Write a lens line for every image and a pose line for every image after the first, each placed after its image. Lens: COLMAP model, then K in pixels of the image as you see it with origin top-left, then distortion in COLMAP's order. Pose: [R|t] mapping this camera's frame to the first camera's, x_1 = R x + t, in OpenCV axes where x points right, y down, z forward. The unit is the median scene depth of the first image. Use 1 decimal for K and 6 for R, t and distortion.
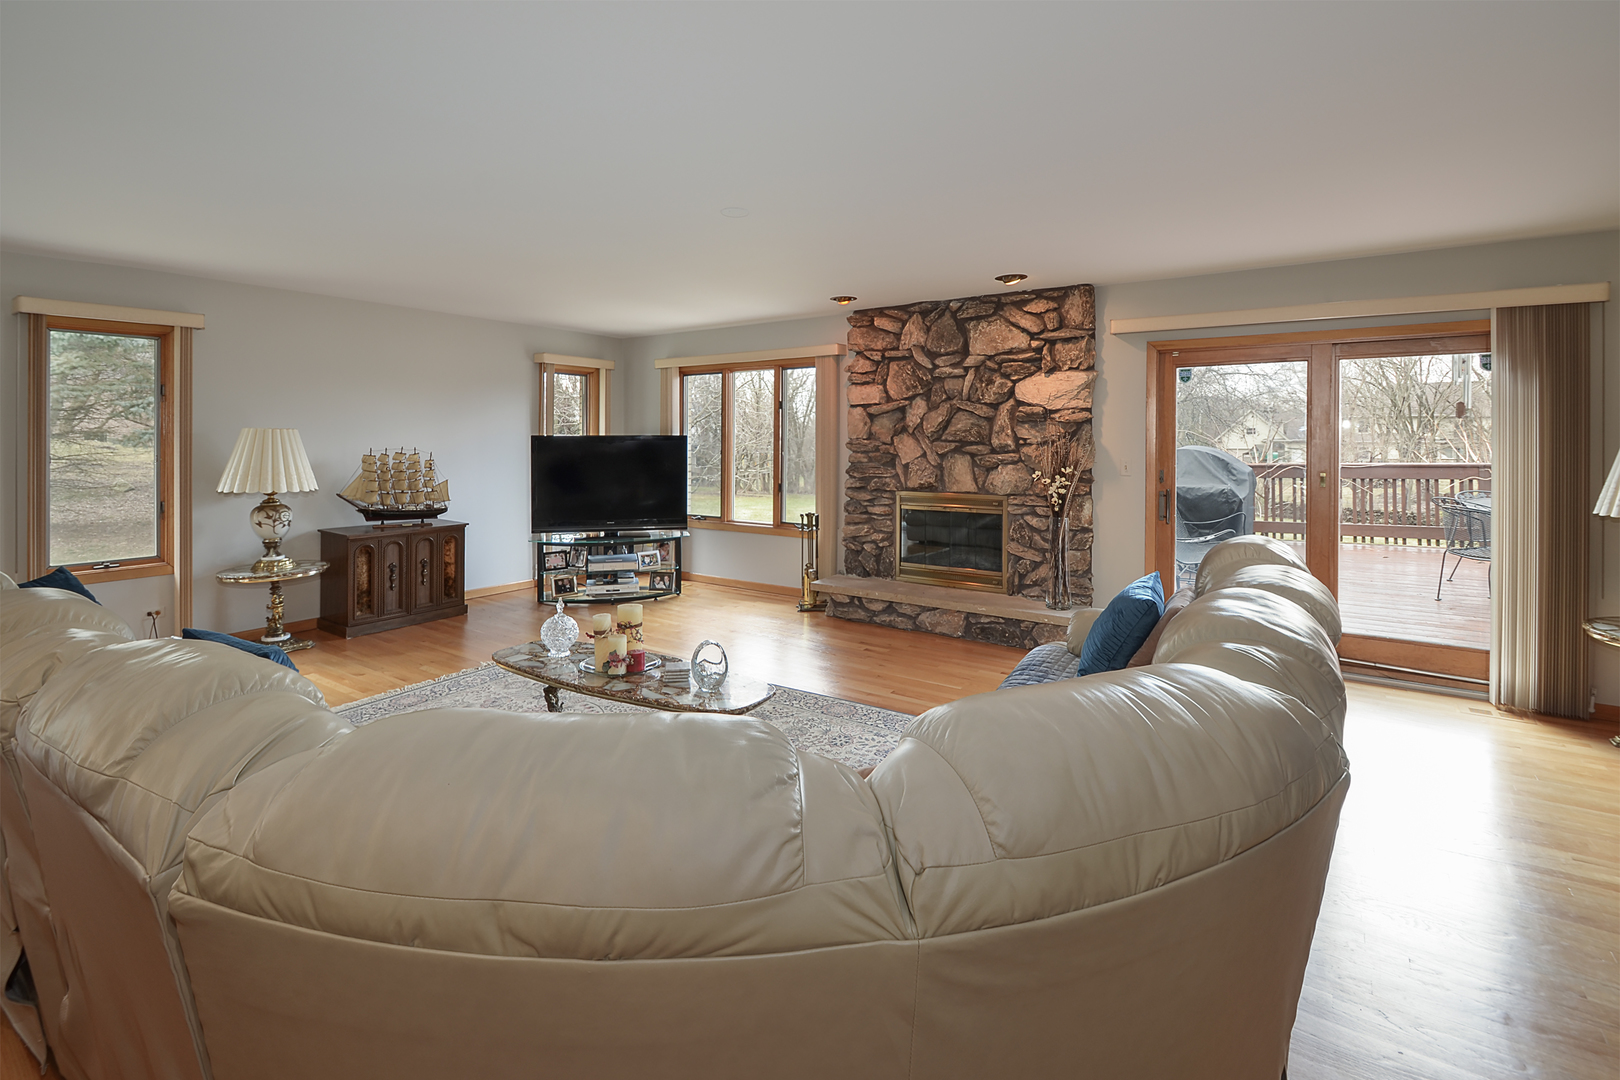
lens RADIAL K [[740.9, 0, 788.0], [0, 740.9, 440.2], [0, 0, 1]] dist [0.000825, 0.000134]
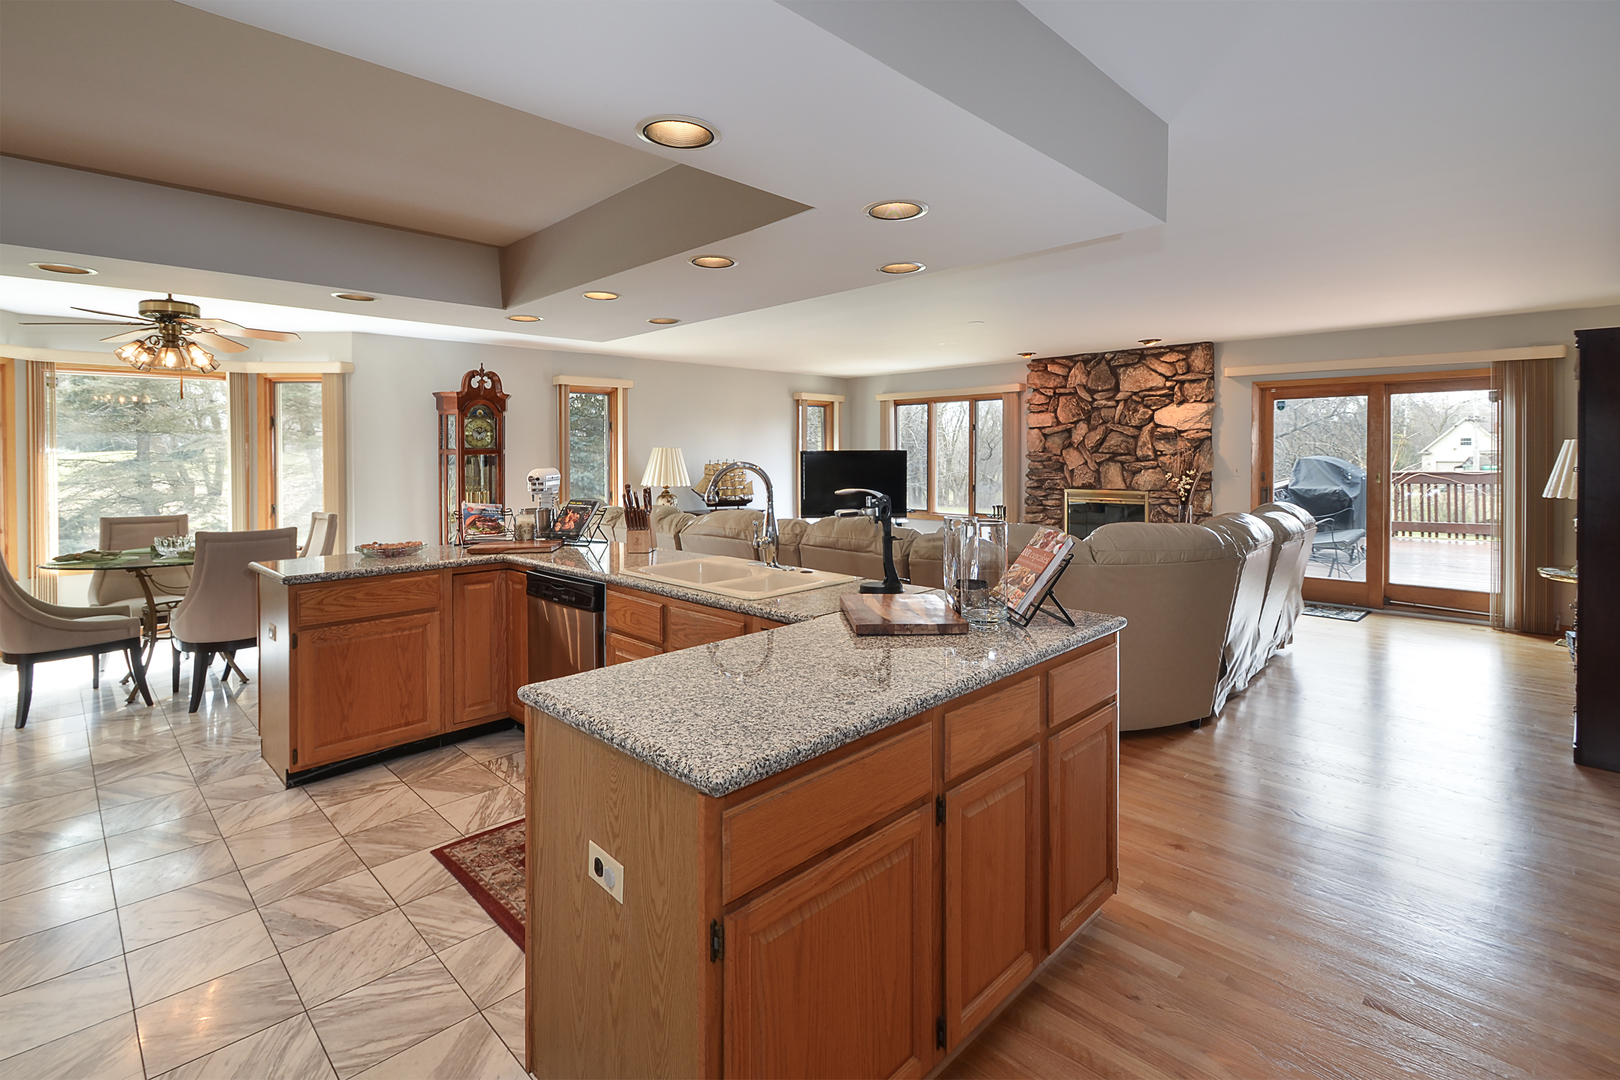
lens RADIAL K [[749.2, 0, 788.2], [0, 749.2, 464.4], [0, 0, 1]] dist [0.002316, 0.000138]
pose [[0.982408, -0.003068, -0.186724, -0.107751], [0.005319, 0.999919, 0.011553, 0.003288], [0.186674, -0.012343, 0.982344, -0.513633]]
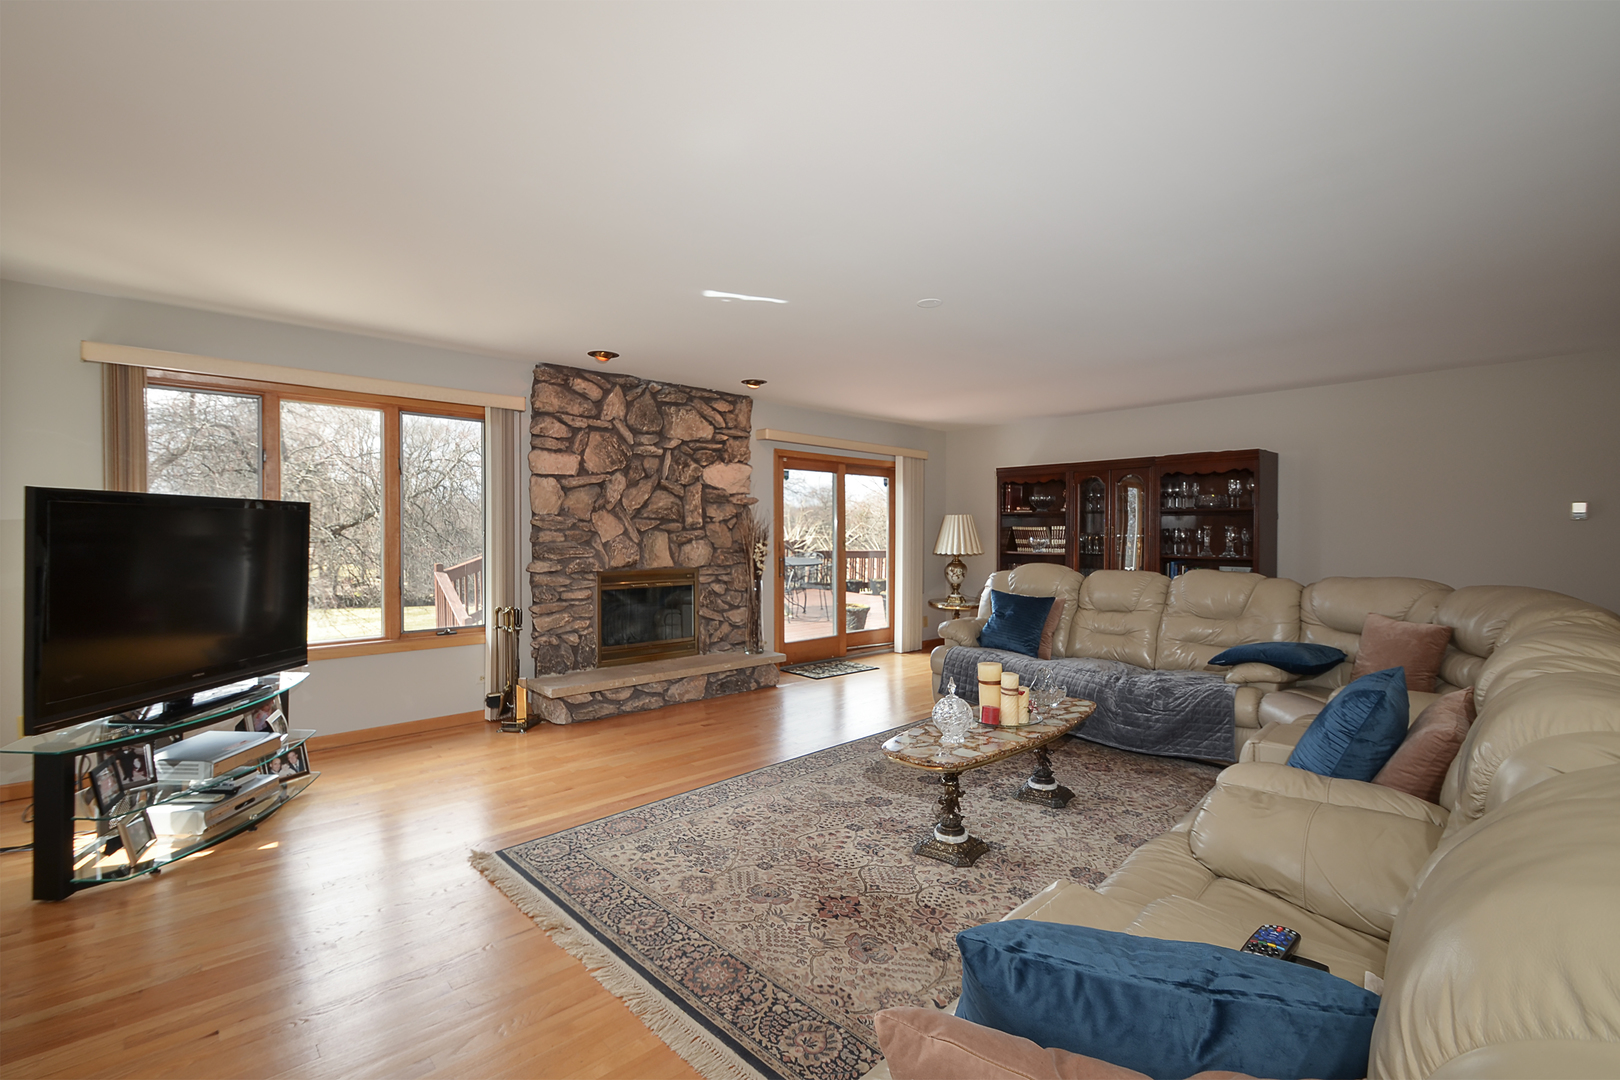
lens RADIAL K [[734.4, 0, 810.0], [0, 734.4, 540.0], [0, 0, 1]] dist [0.000511, 0.000041]
pose [[0.199207, -0.008507, 0.979921, -0.738573], [0.002260, 0.999964, 0.008222, 0.023057], [-0.979955, 0.000577, 0.199219, 0.588768]]
